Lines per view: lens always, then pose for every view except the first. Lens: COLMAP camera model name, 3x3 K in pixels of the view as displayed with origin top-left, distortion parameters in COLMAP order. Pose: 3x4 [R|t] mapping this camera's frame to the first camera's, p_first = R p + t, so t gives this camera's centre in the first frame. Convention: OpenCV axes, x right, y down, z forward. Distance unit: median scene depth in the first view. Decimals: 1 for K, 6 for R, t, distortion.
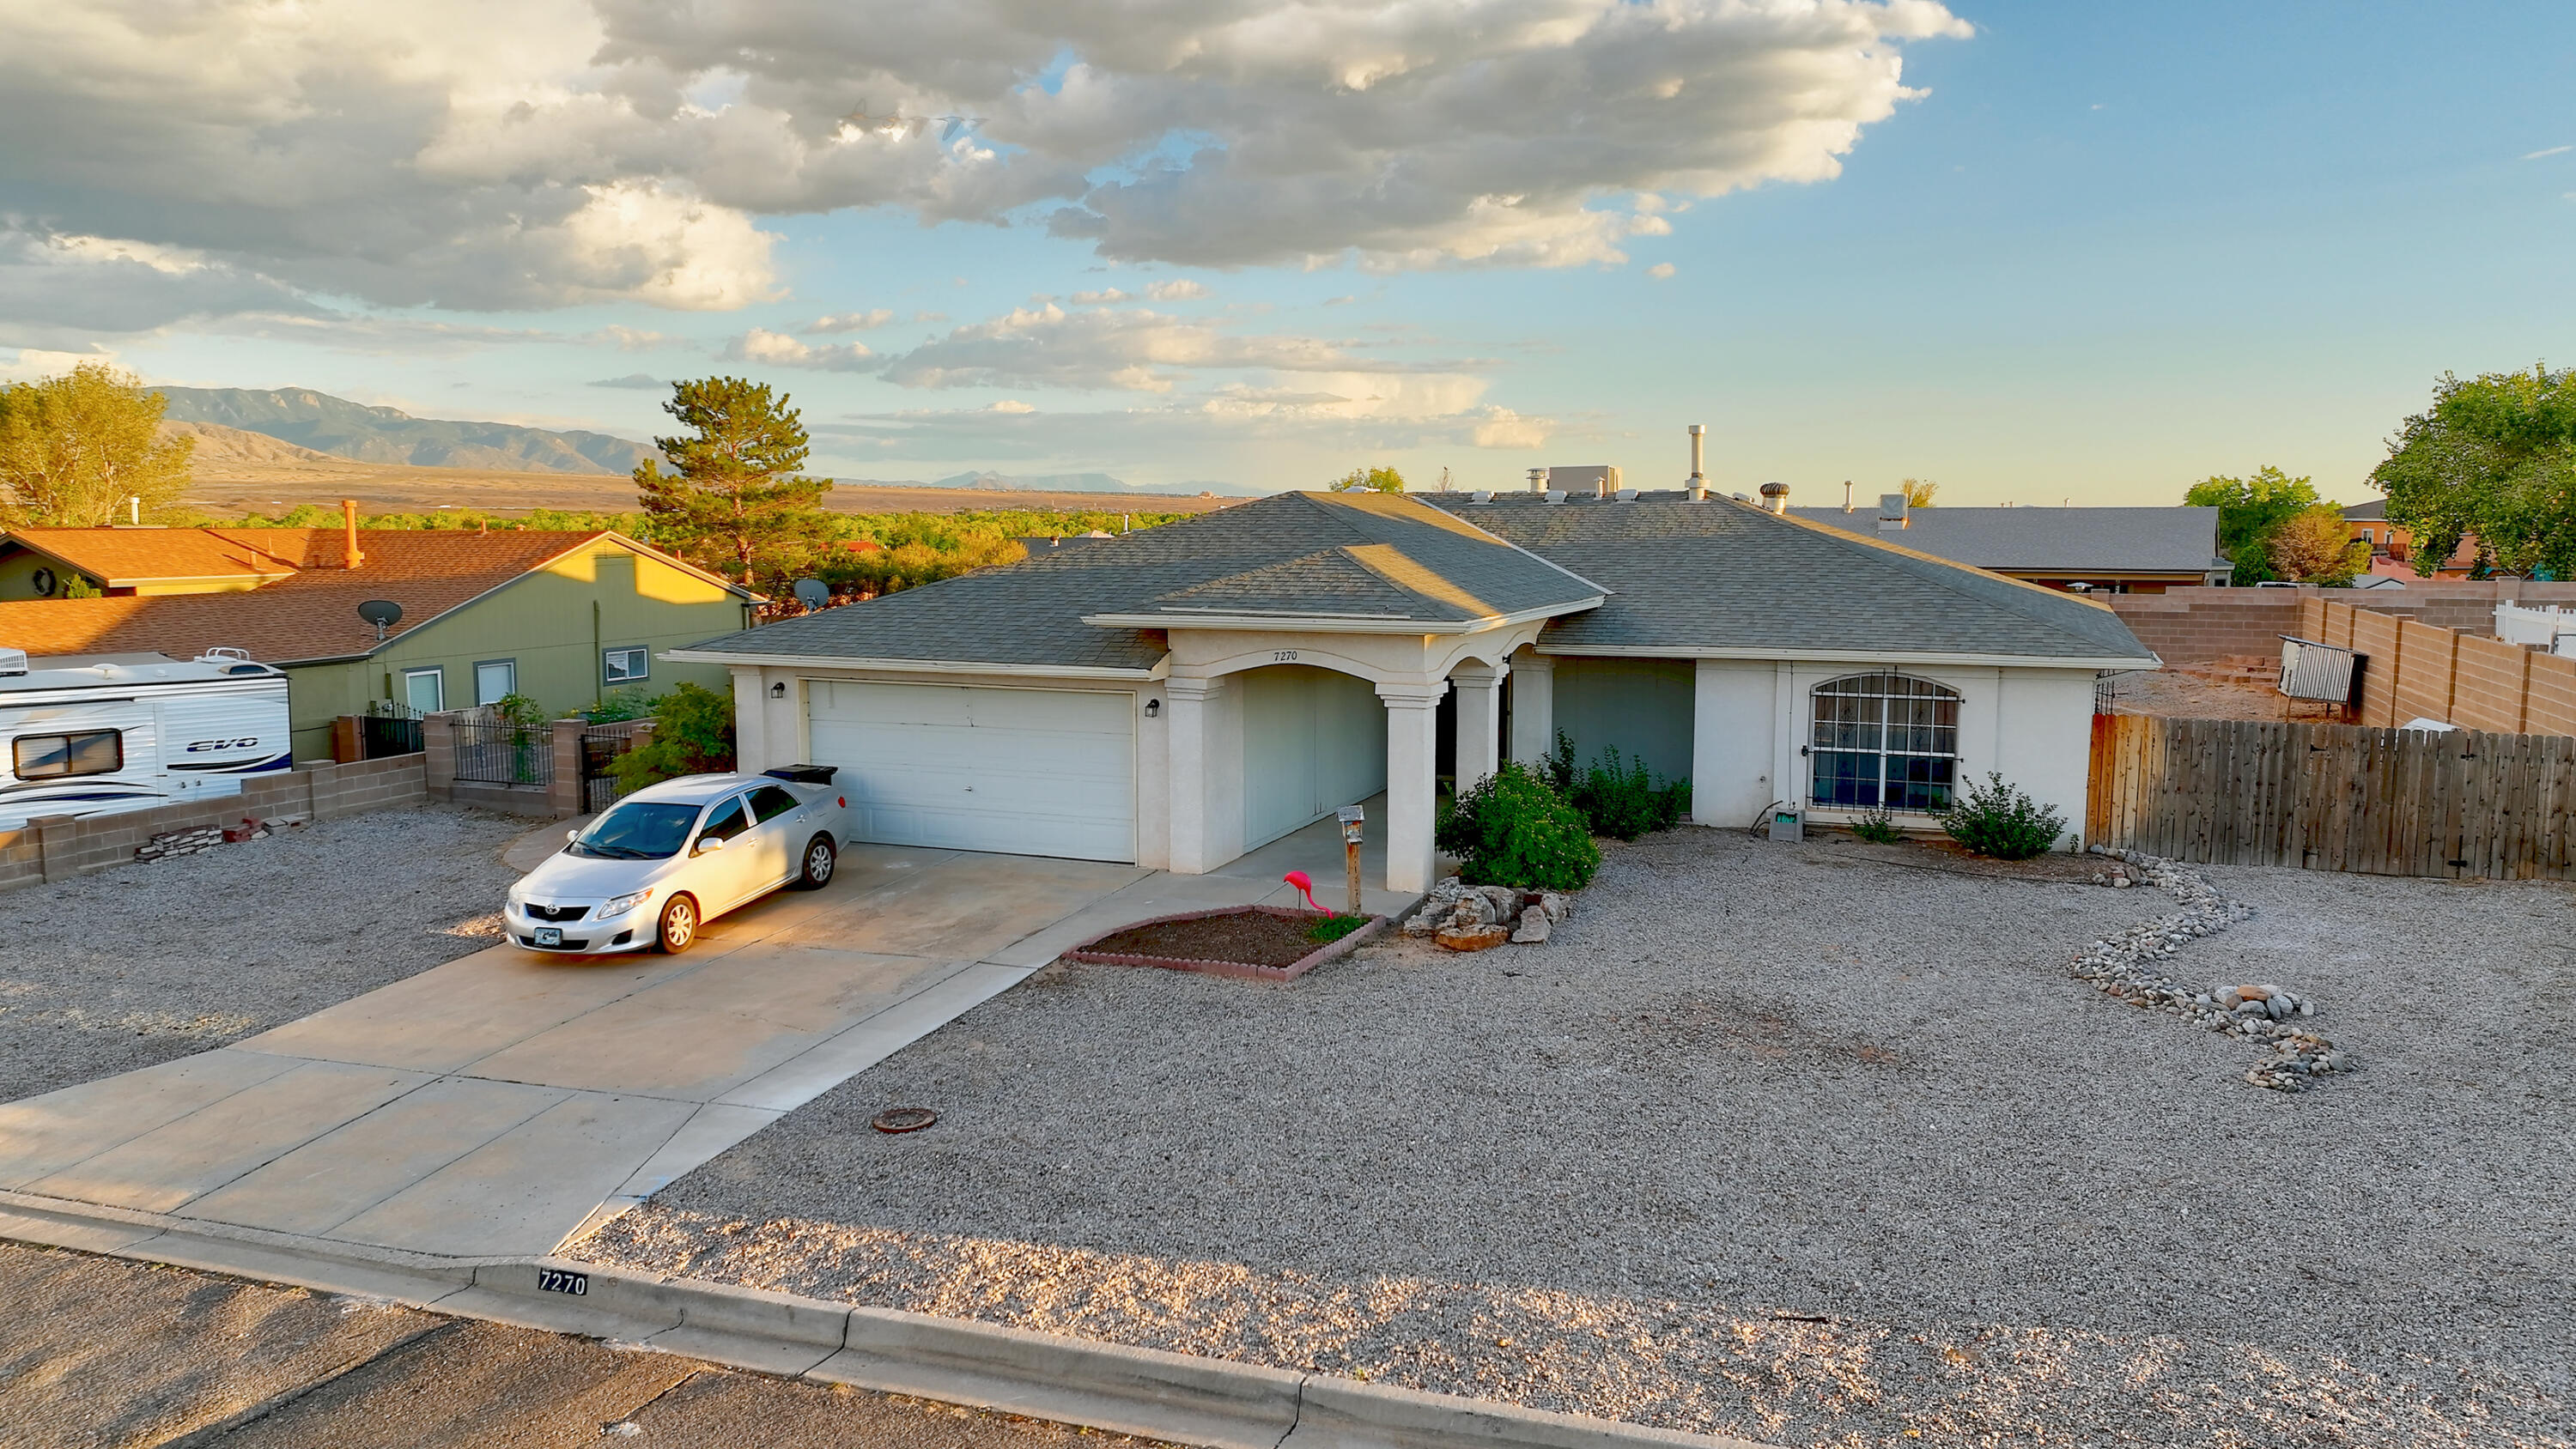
lens RADIAL K [[1809.1, 0, 1290.8], [0, 1809.1, 738.2], [0, 0, 1]] dist [0.002460, 0.010992]
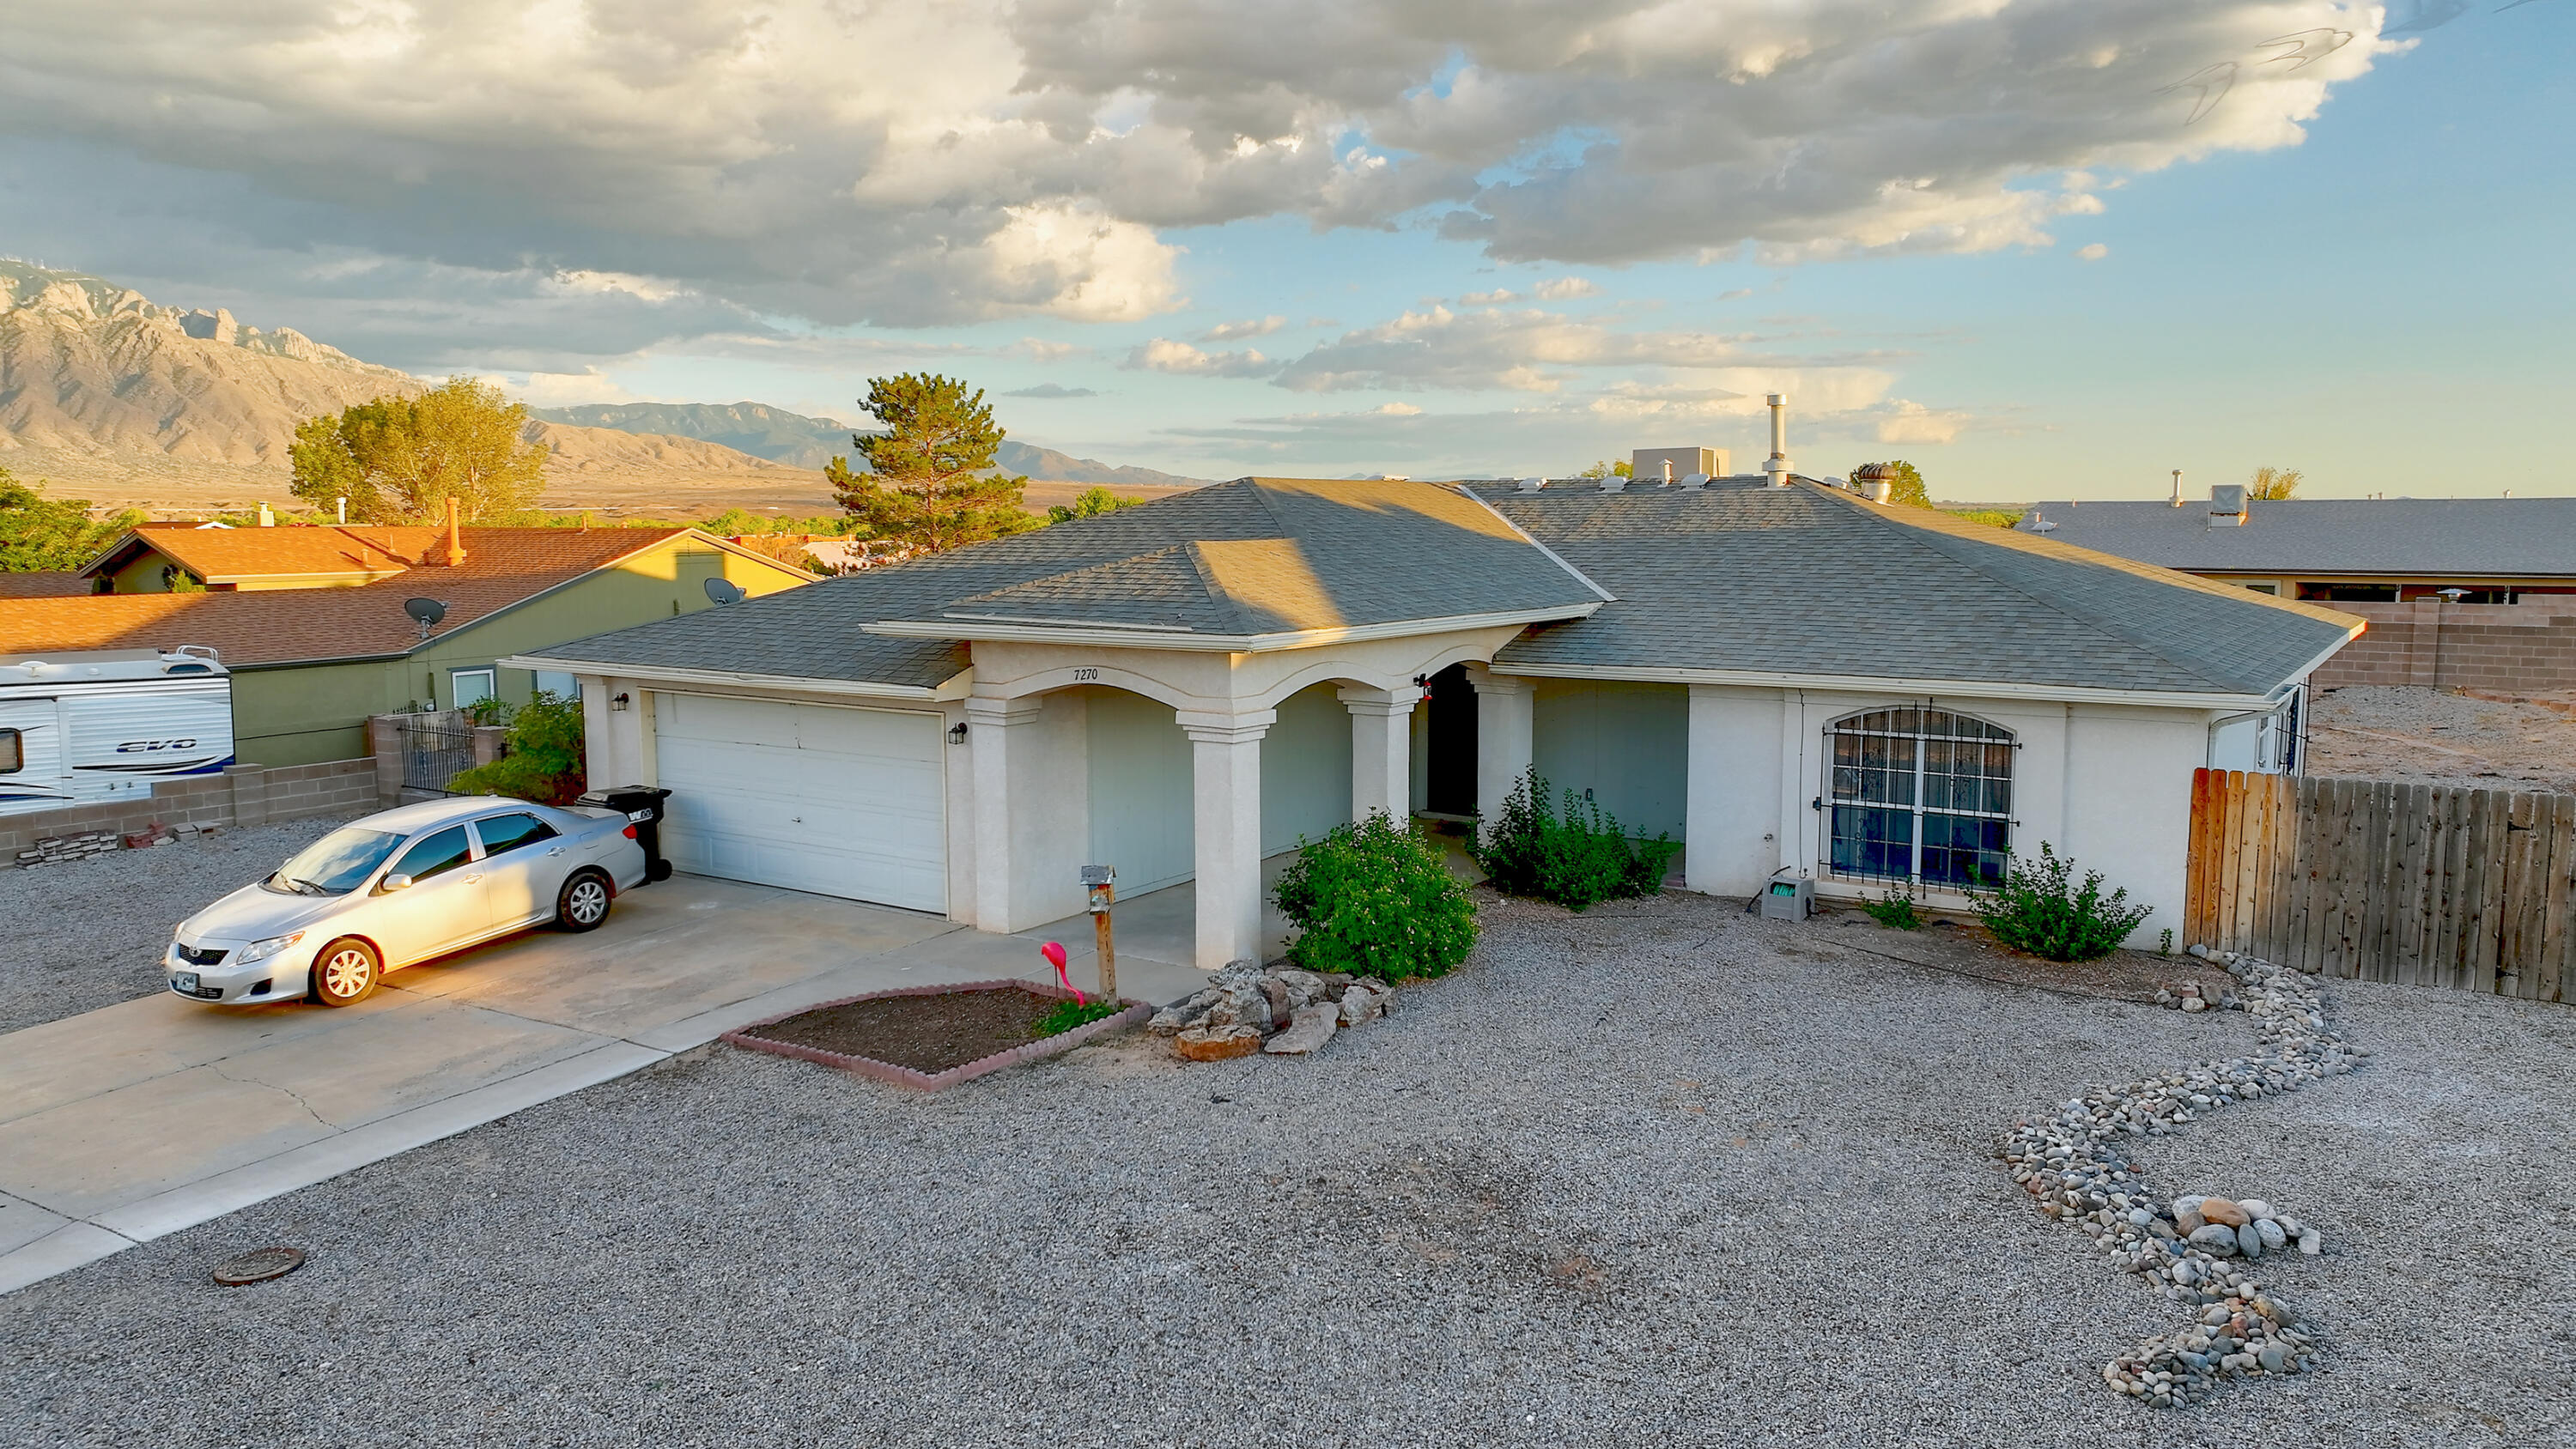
lens RADIAL K [[1809.1, 0, 1286.0], [0, 1809.1, 723.0], [0, 0, 1]] dist [0.002460, 0.010992]
pose [[0.977188, 0.021139, -0.211323, 0.243442], [-0.022959, 0.999717, -0.006160, -0.019281], [0.211133, 0.010871, 0.977397, 0.203648]]
